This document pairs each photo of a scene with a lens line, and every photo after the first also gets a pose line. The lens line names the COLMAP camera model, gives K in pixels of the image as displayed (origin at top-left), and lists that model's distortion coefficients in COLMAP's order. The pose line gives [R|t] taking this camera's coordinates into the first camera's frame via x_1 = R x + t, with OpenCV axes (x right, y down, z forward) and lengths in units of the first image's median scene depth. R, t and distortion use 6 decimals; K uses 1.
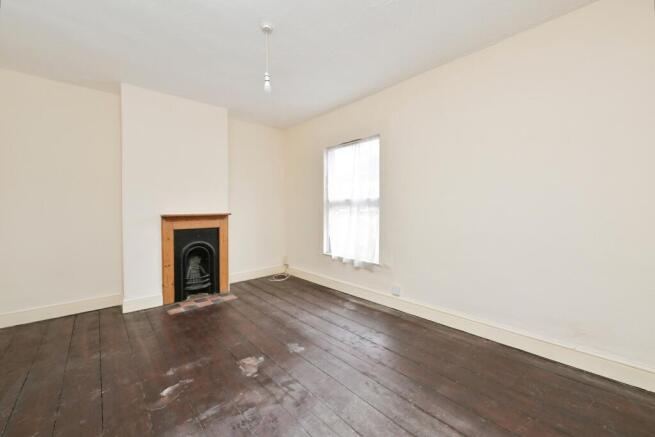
lens RADIAL K [[266.8, 0, 328.0], [0, 266.8, 210.7], [0, 0, 1]] dist [0.000943, -0.000349]
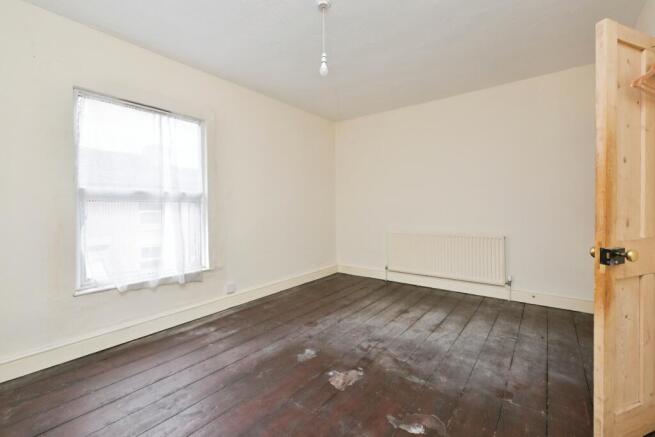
lens RADIAL K [[266.8, 0, 328.0], [0, 266.8, 210.7], [0, 0, 1]] dist [0.000943, -0.000349]
pose [[-0.165555, -0.006577, 0.986179, -1.114045], [0.014756, 0.999849, 0.009145, 0.008494], [-0.986090, 0.016066, -0.165433, 1.147149]]
